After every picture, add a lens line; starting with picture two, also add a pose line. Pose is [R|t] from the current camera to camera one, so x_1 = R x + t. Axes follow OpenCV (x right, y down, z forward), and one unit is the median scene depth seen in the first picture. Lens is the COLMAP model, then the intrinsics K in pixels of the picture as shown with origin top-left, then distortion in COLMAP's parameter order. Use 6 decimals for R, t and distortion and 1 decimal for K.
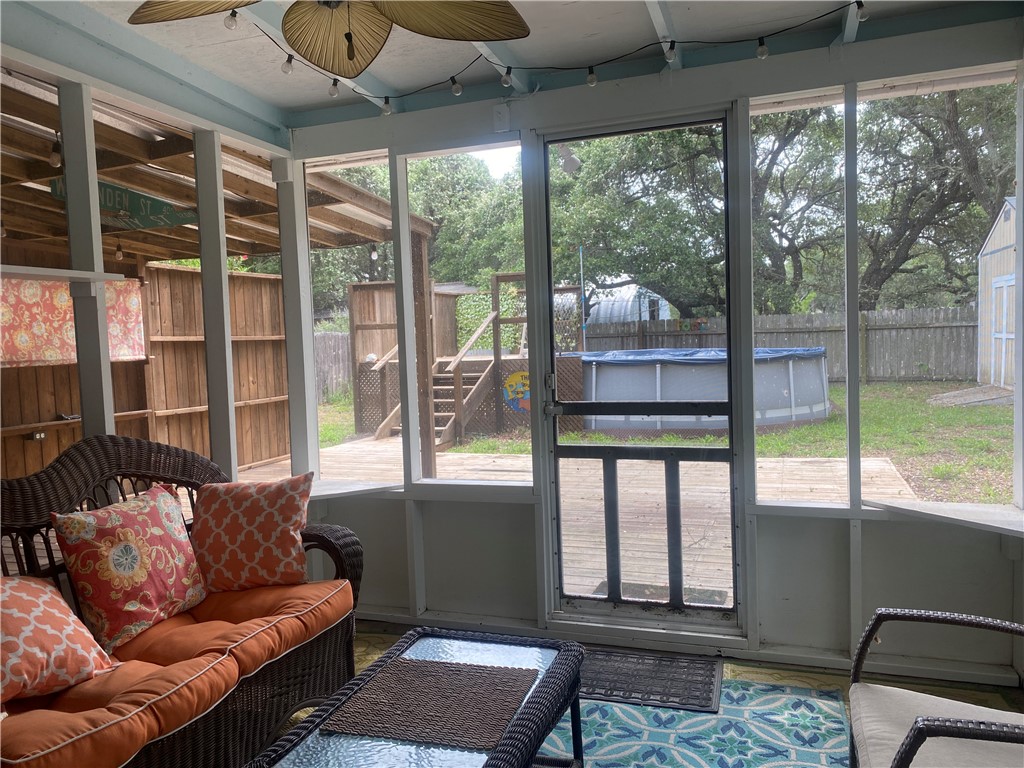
lens RADIAL K [[797.5, 0, 513.4], [0, 797.5, 378.5], [0, 0, 1]] dist [0.027518, -0.033880]
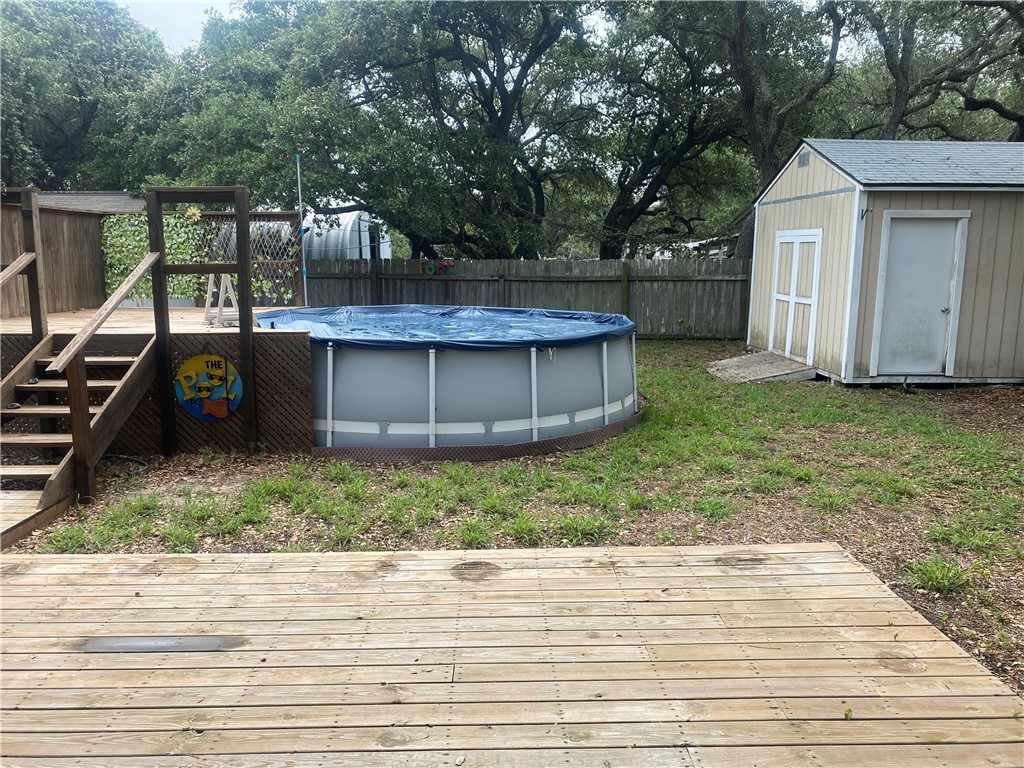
lens RADIAL K [[786.9, 0, 512.0], [0, 786.9, 384.0], [0, 0, 1]] dist [0.007999, 0.002724]
pose [[0.933809, -0.017994, 0.357318, 0.008273], [-0.019674, 0.994640, 0.101506, -0.033274], [-0.357229, -0.101818, 0.928451, 0.232808]]
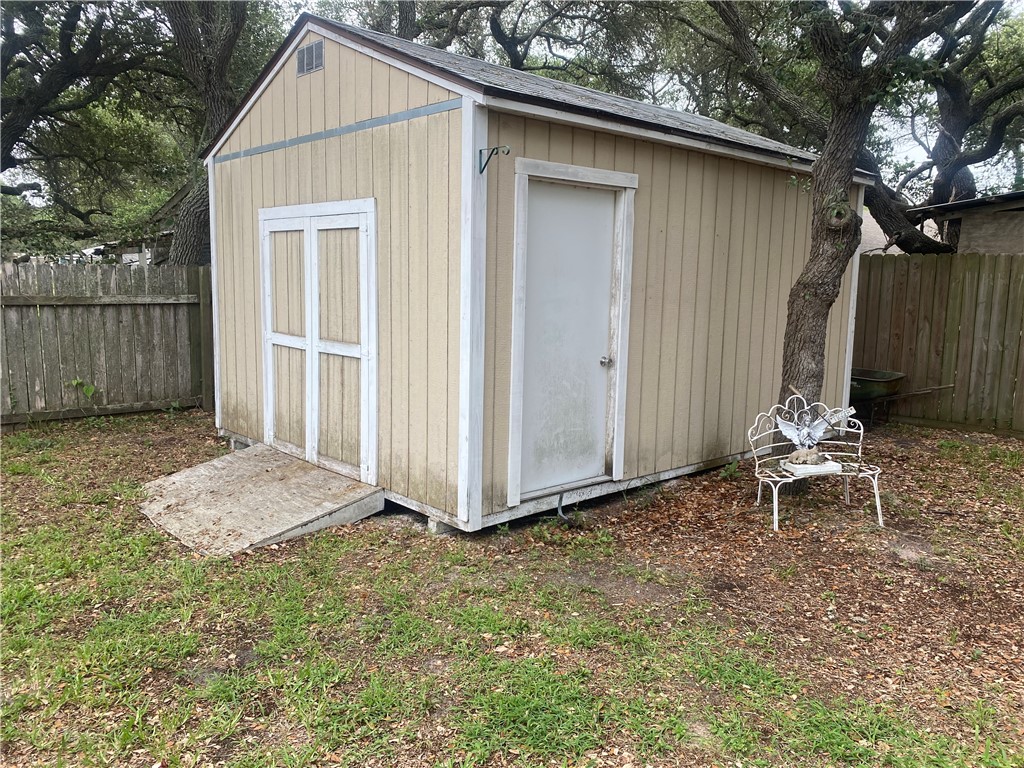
lens RADIAL K [[786.4, 0, 513.2], [0, 786.4, 396.6], [0, 0, 1]] dist [-0.002034, -0.007807]
pose [[0.487723, -0.089881, 0.868359, 0.230132], [0.012305, 0.995295, 0.096109, -0.051352], [-0.872912, -0.036189, 0.486534, 0.550313]]
